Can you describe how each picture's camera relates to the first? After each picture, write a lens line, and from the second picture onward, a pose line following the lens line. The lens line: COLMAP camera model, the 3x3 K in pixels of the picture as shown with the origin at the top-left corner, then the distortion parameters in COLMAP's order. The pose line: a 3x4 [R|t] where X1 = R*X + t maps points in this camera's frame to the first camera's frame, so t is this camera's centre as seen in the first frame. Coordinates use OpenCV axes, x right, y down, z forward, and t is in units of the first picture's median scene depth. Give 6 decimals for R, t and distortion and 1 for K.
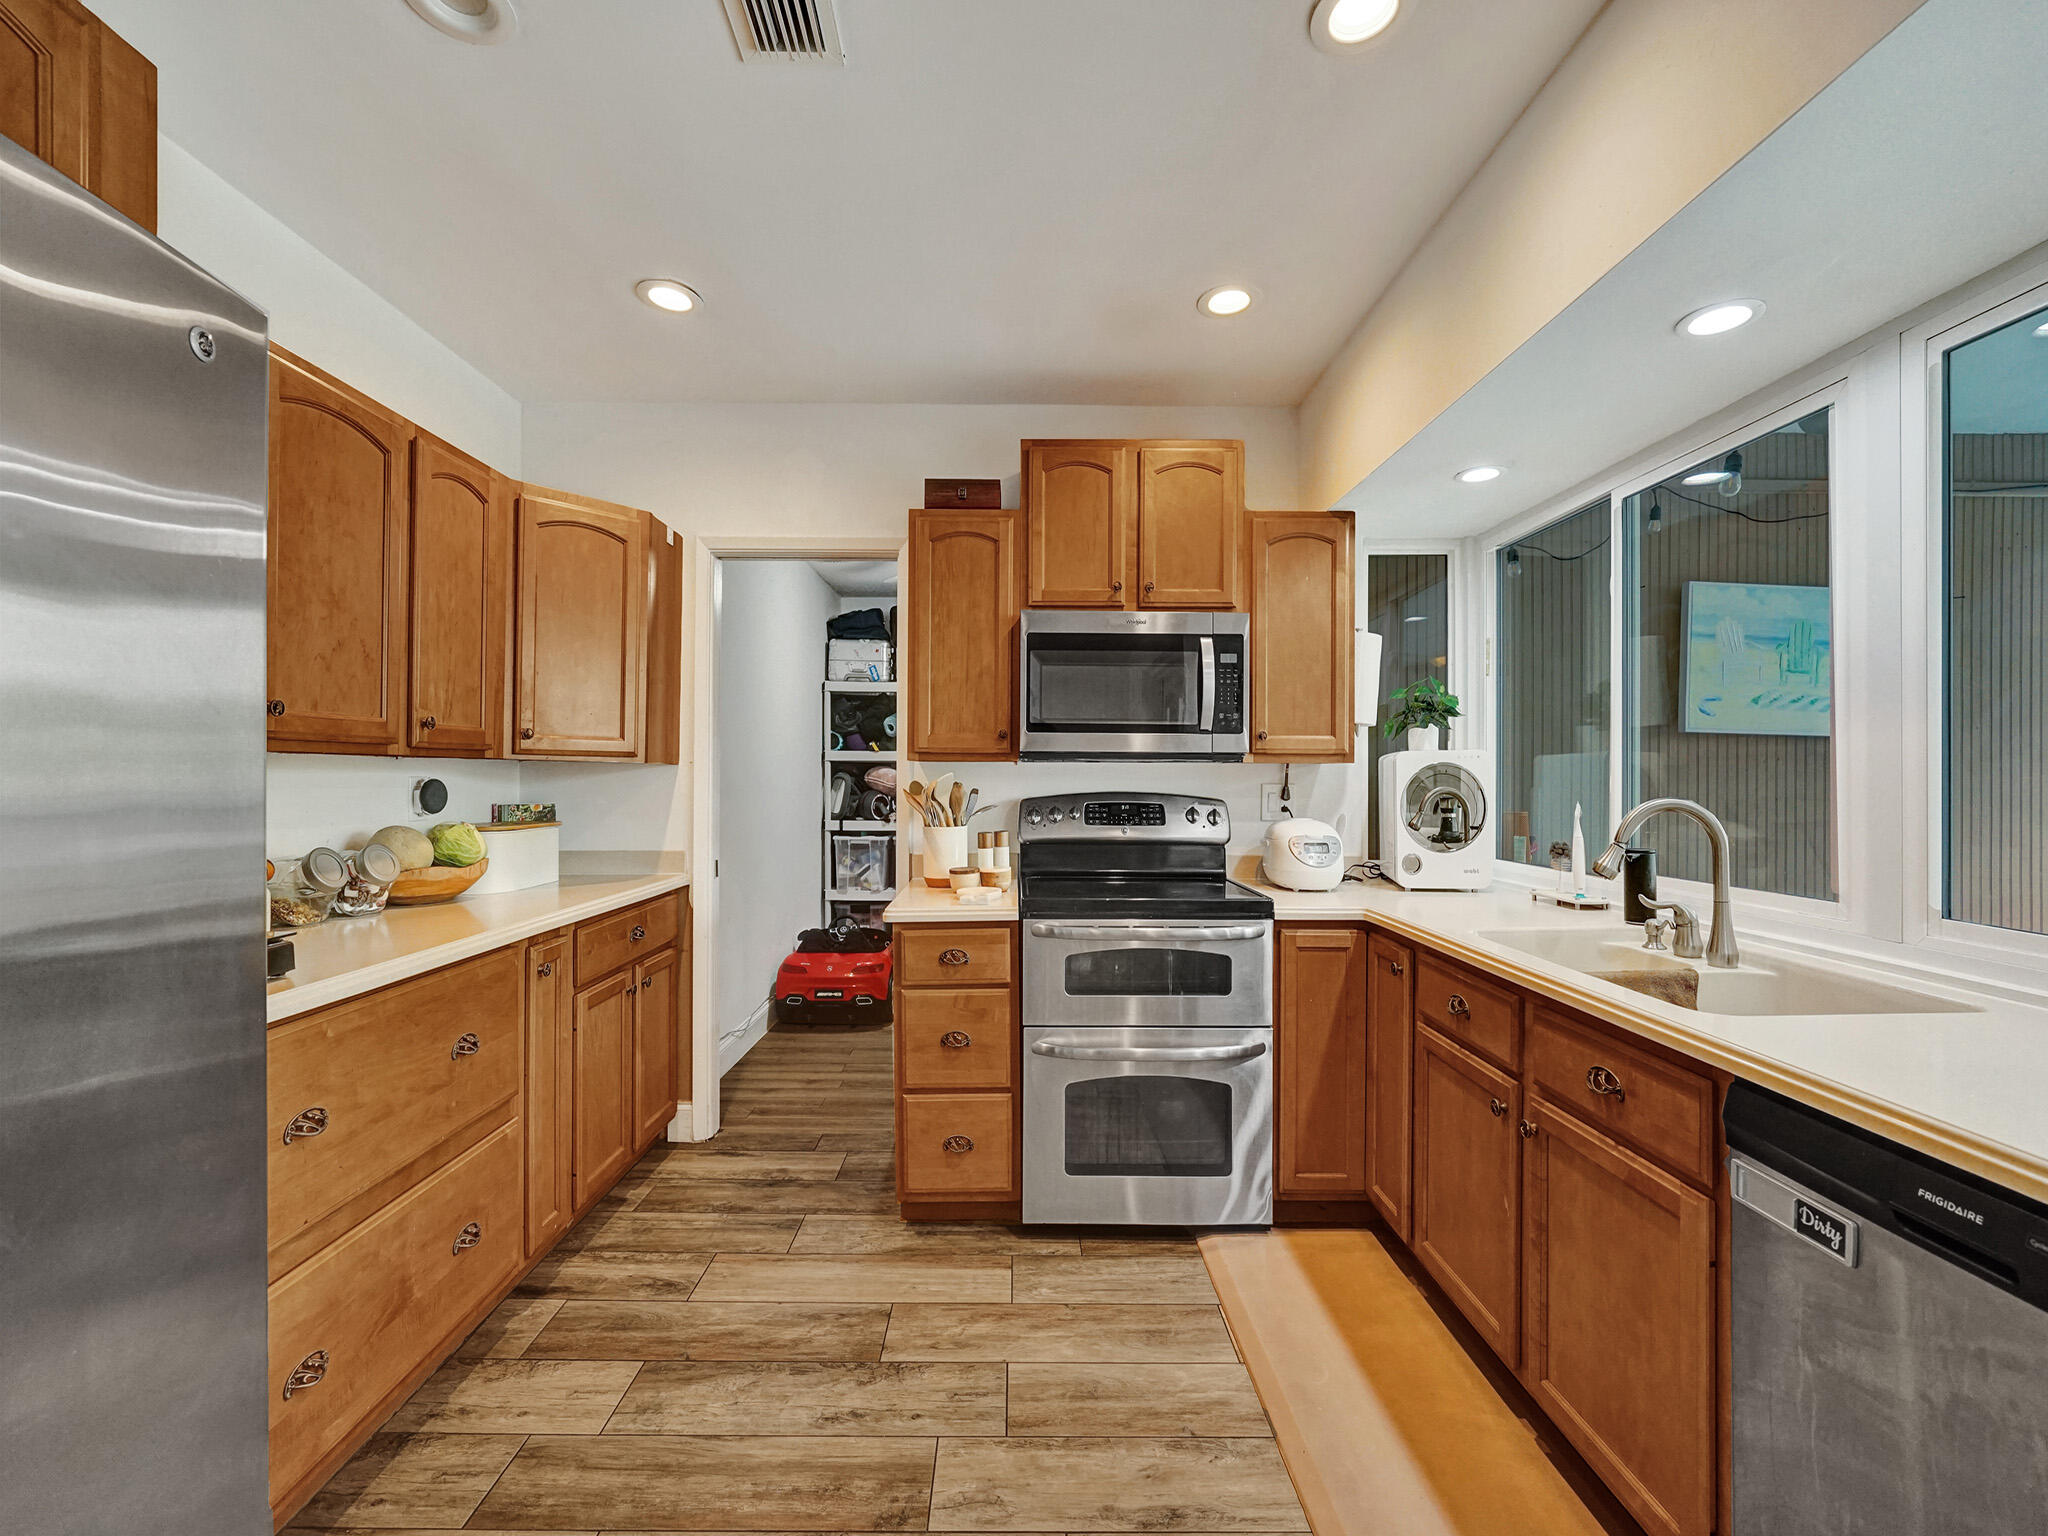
lens RADIAL K [[845.3, 0, 1019.9], [0, 845.3, 776.1], [0, 0, 1]] dist [-0.014657, 0.002400]
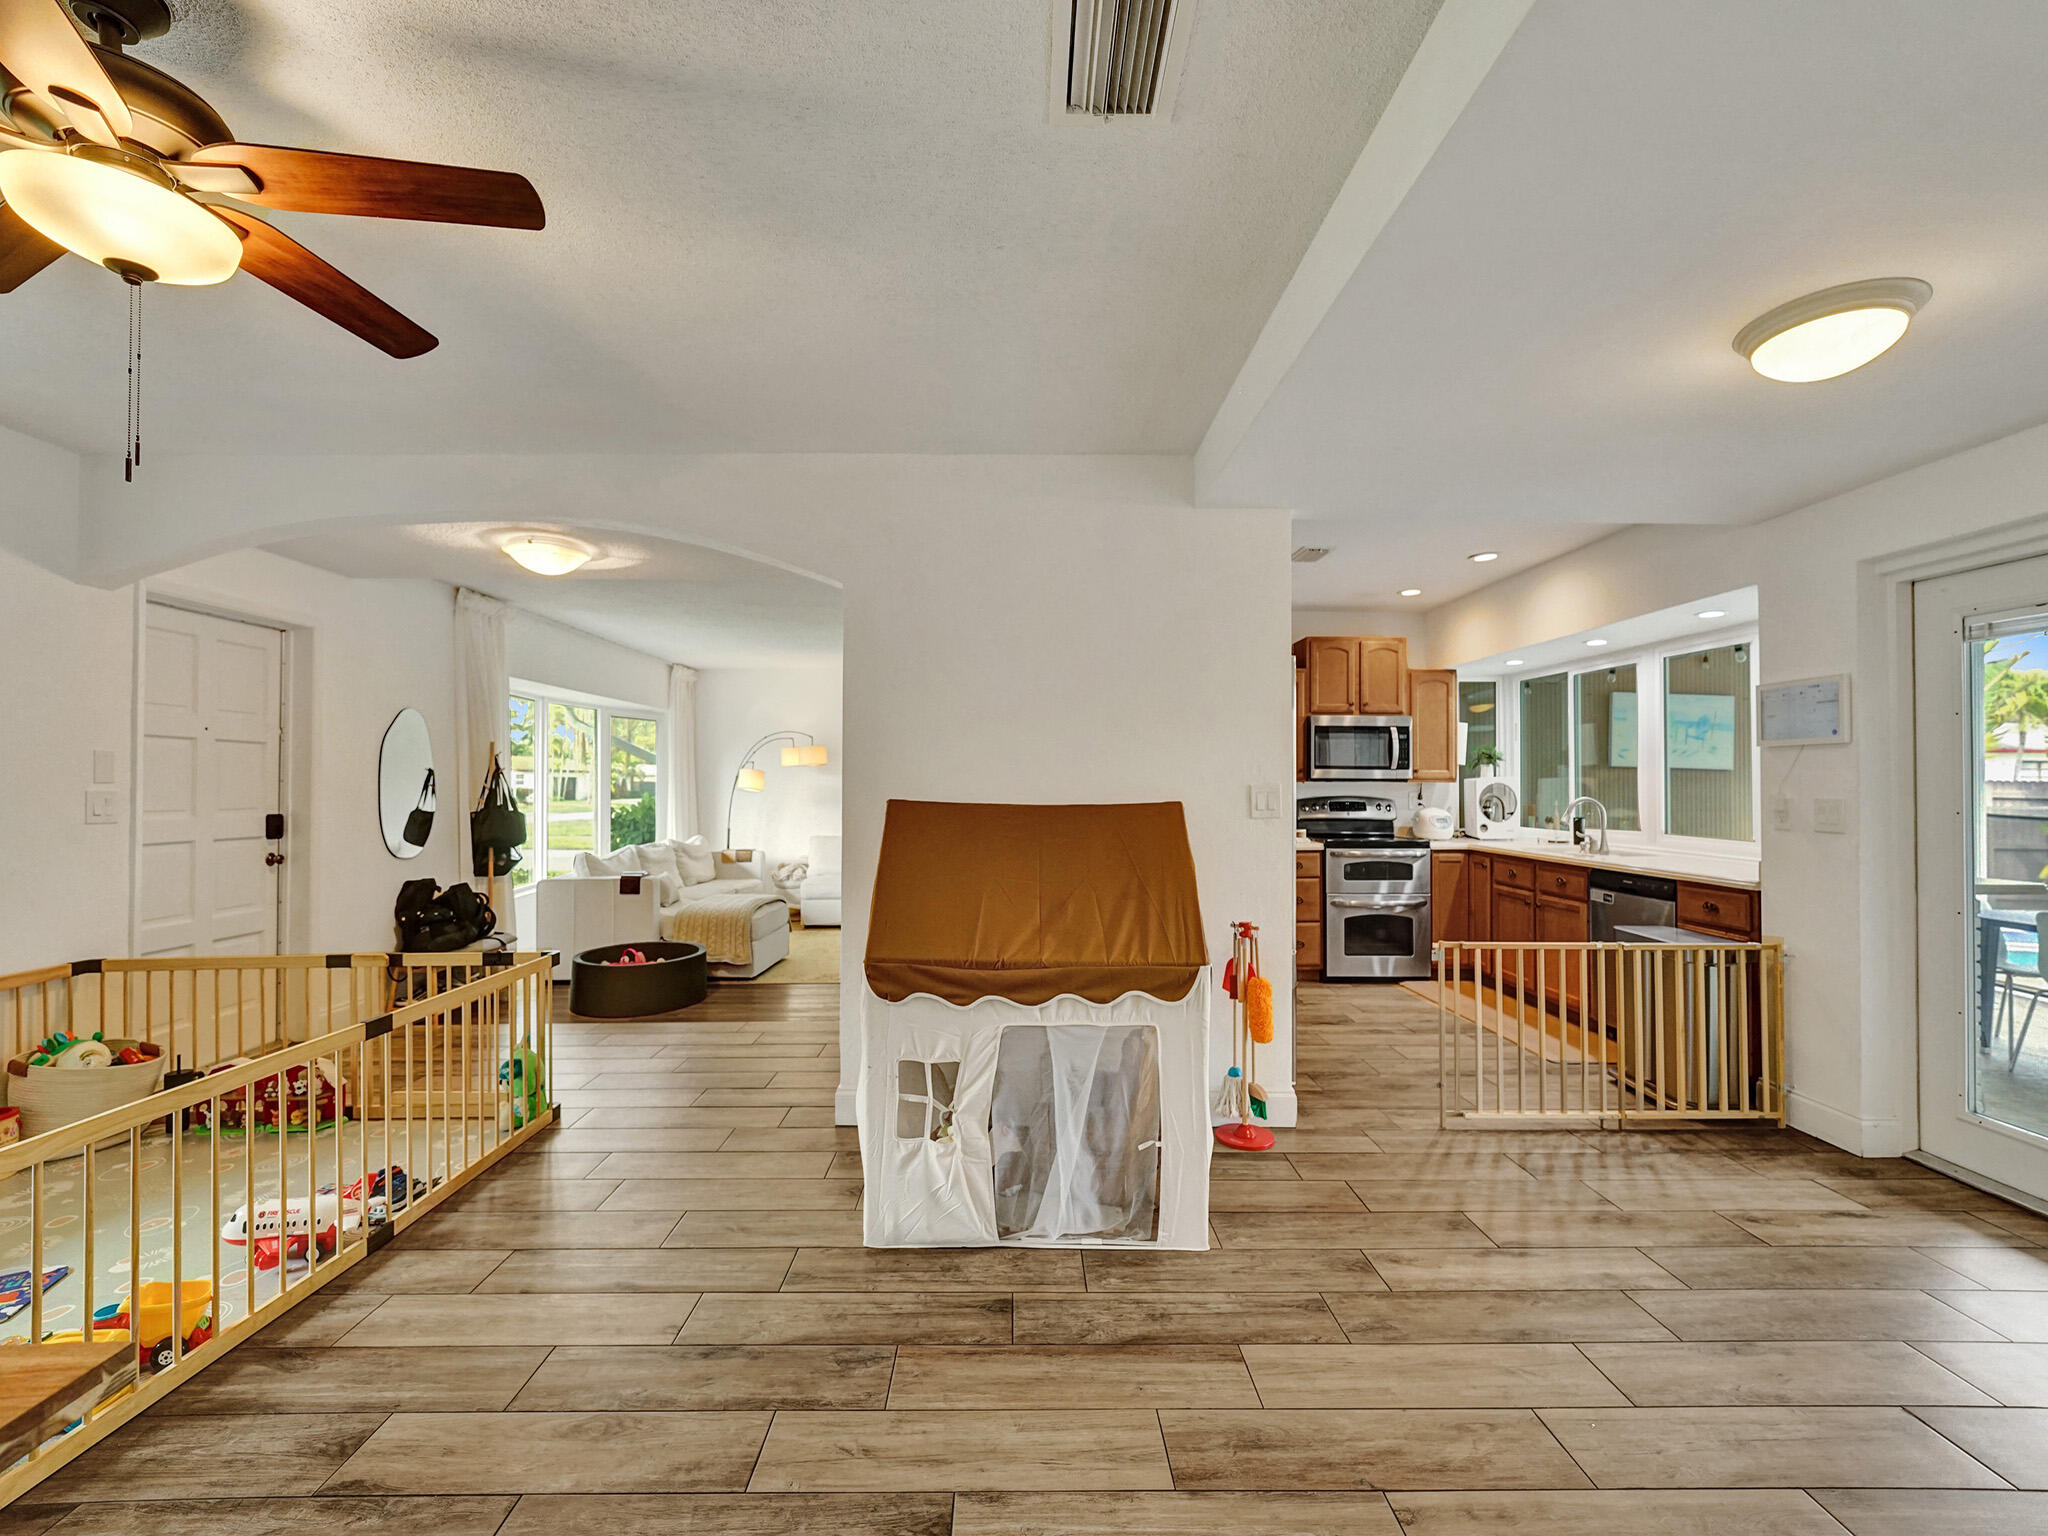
lens RADIAL K [[845.3, 0, 1024.8], [0, 845.3, 778.5], [0, 0, 1]] dist [-0.014657, 0.002400]
pose [[0.999994, -0.002158, 0.002794, -0.871238], [0.002176, 0.999977, -0.006424, -0.017653], [-0.002780, 0.006430, 0.999975, -1.414684]]
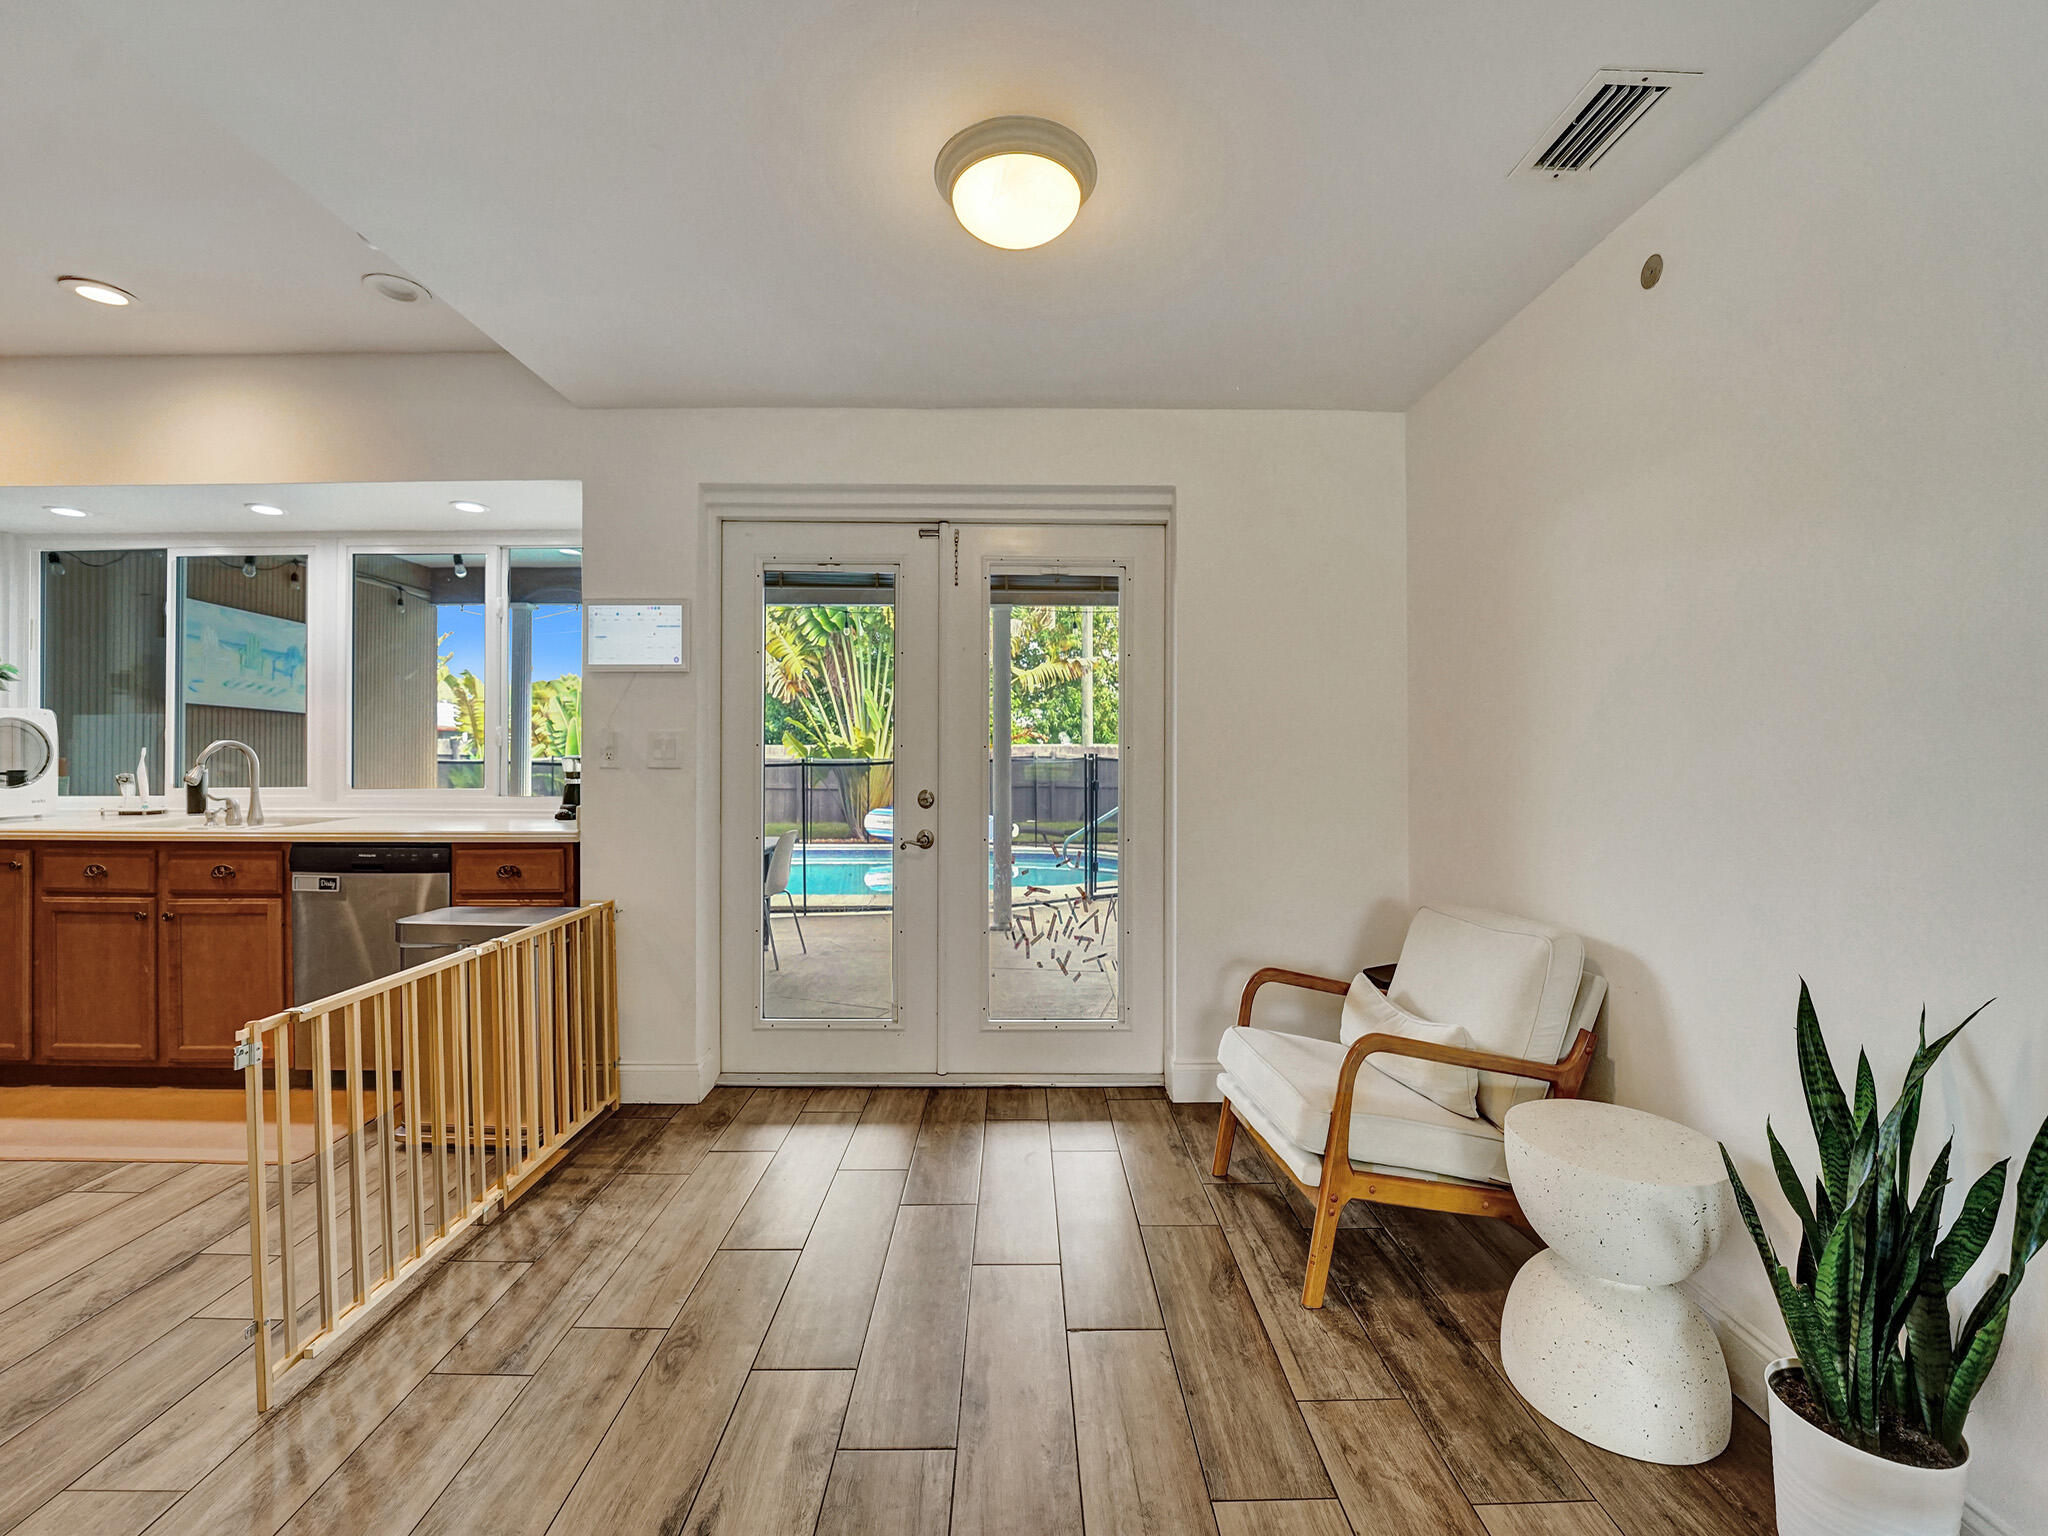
lens RADIAL K [[845.3, 0, 1013.8], [0, 845.3, 748.5], [0, 0, 1]] dist [-0.014657, 0.002400]
pose [[0.023032, -0.001853, 0.999733, -0.814795], [-0.000138, 0.999998, 0.001857, 0.031137], [-0.999735, -0.000181, 0.023032, -0.622049]]
